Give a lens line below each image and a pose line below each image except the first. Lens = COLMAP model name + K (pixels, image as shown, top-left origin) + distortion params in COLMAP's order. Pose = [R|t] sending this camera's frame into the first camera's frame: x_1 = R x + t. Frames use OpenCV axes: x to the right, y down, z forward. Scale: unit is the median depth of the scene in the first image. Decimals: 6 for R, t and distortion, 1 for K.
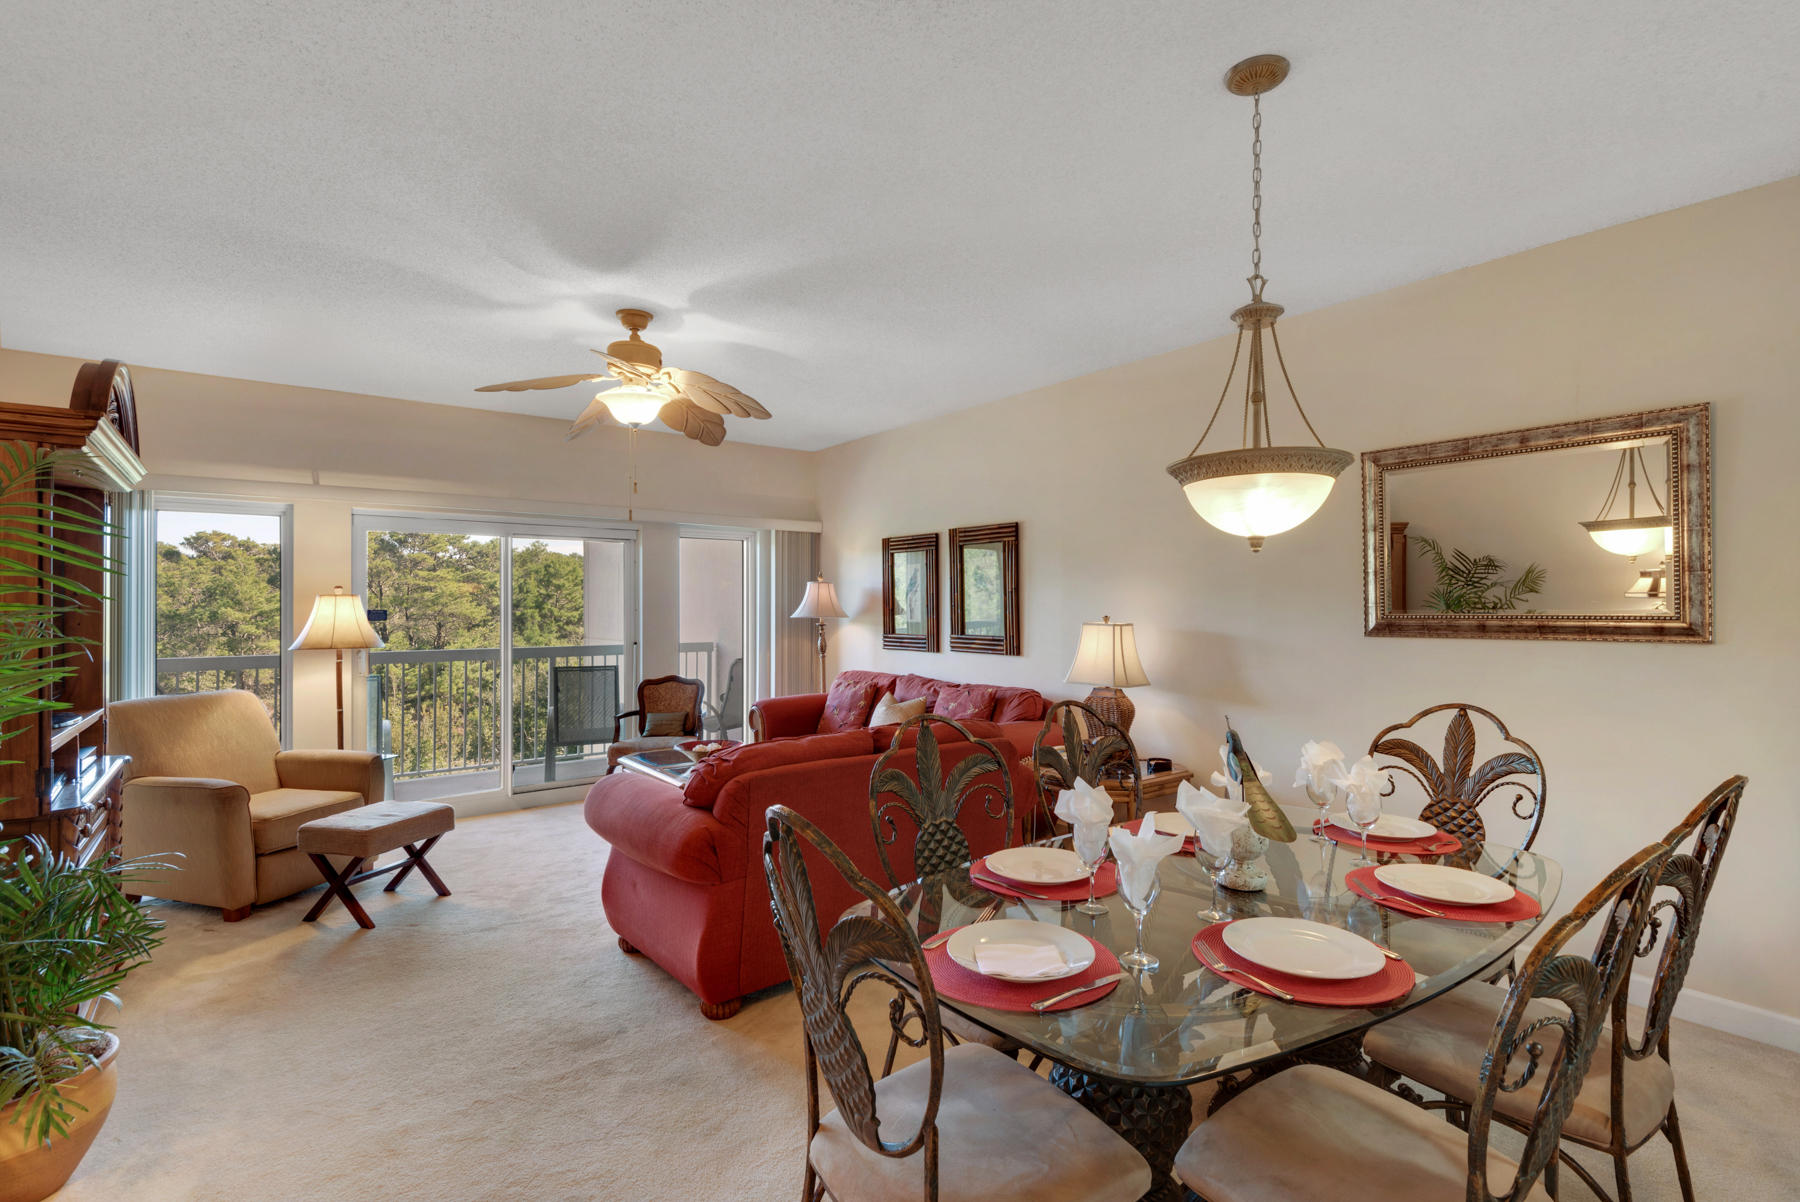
lens RADIAL K [[837.9, 0, 901.6], [0, 837.9, 602.2], [0, 0, 1]] dist [0.035442, -0.030302]
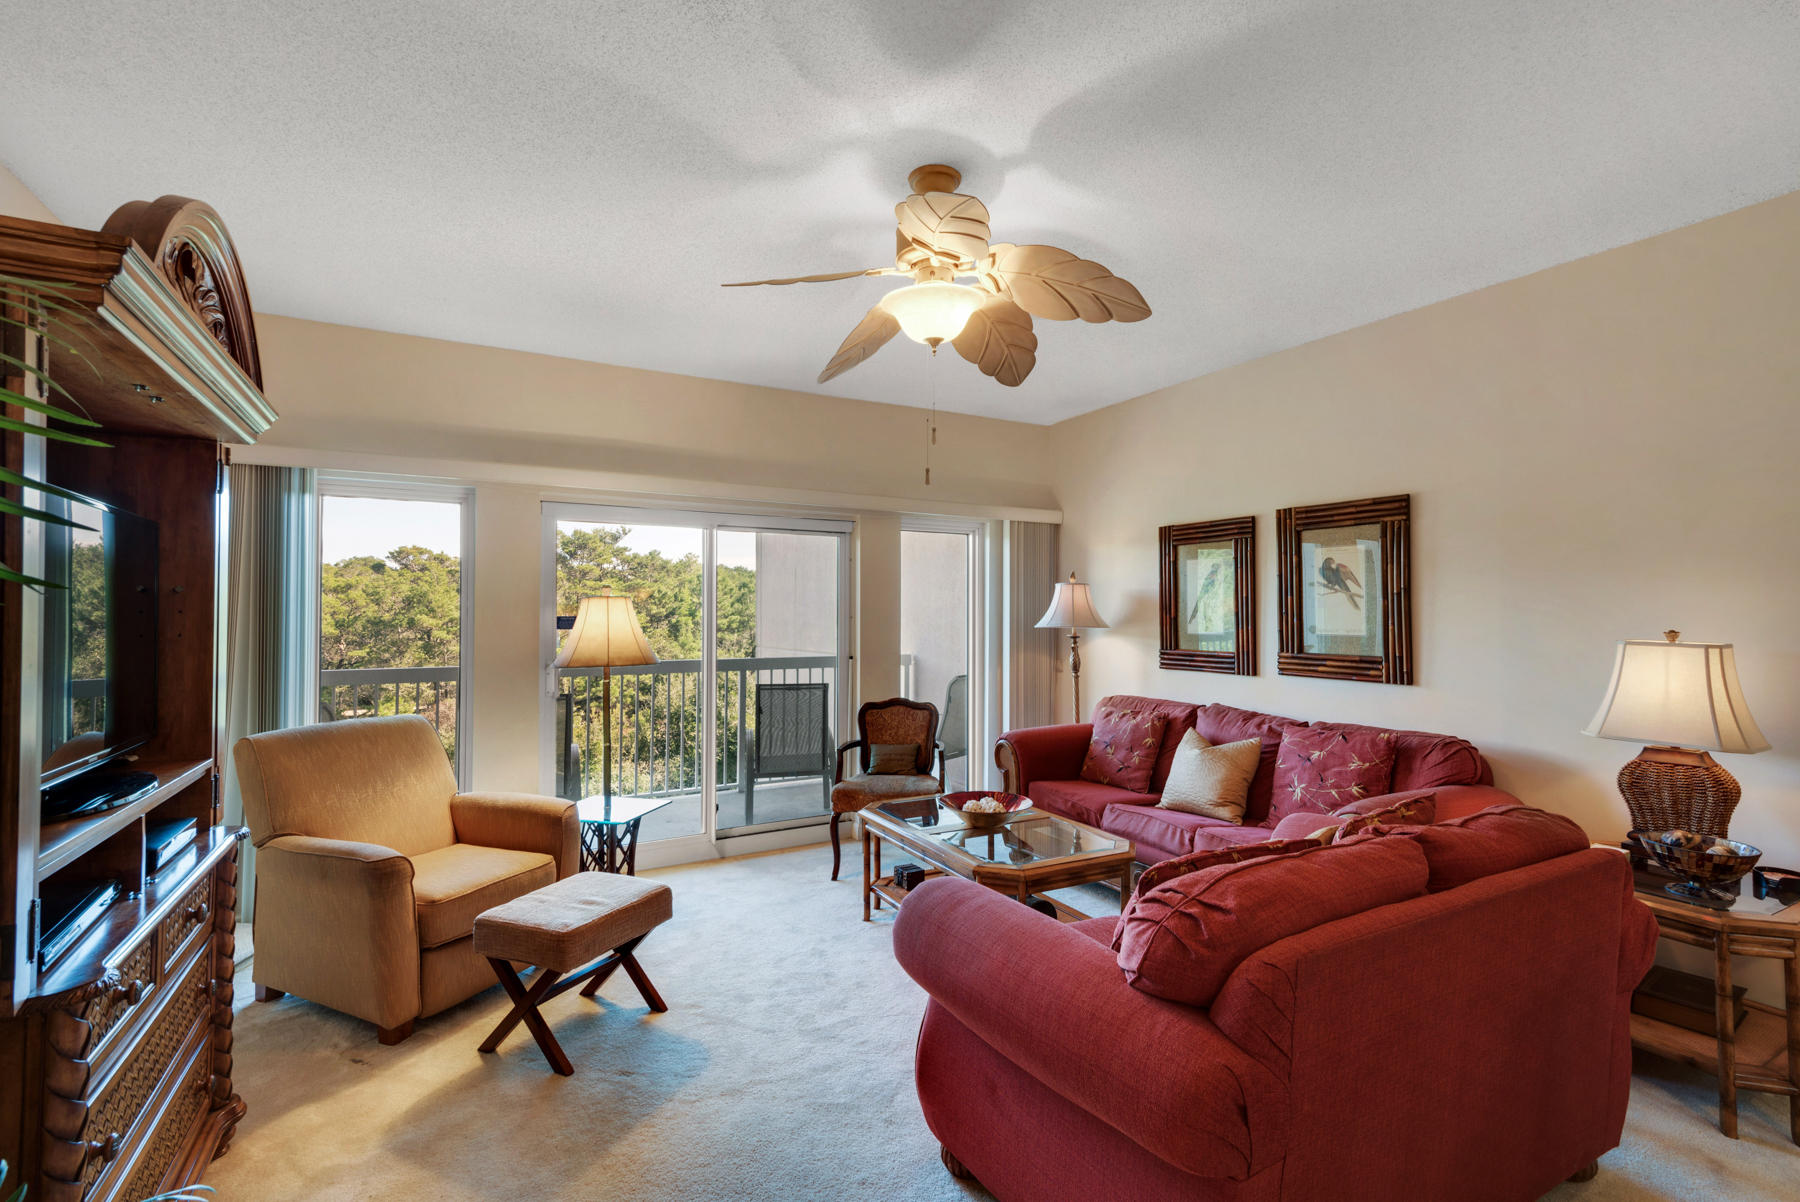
lens RADIAL K [[820.9, 0, 900.0], [0, 820.9, 601.0], [0, 0, 1]] dist [0.055597, -0.036687]
pose [[0.988066, 0.000015, -0.154030, -0.159344], [-0.001873, 0.999927, -0.011919, 0.002755], [0.154019, 0.012065, 0.987994, 0.227484]]
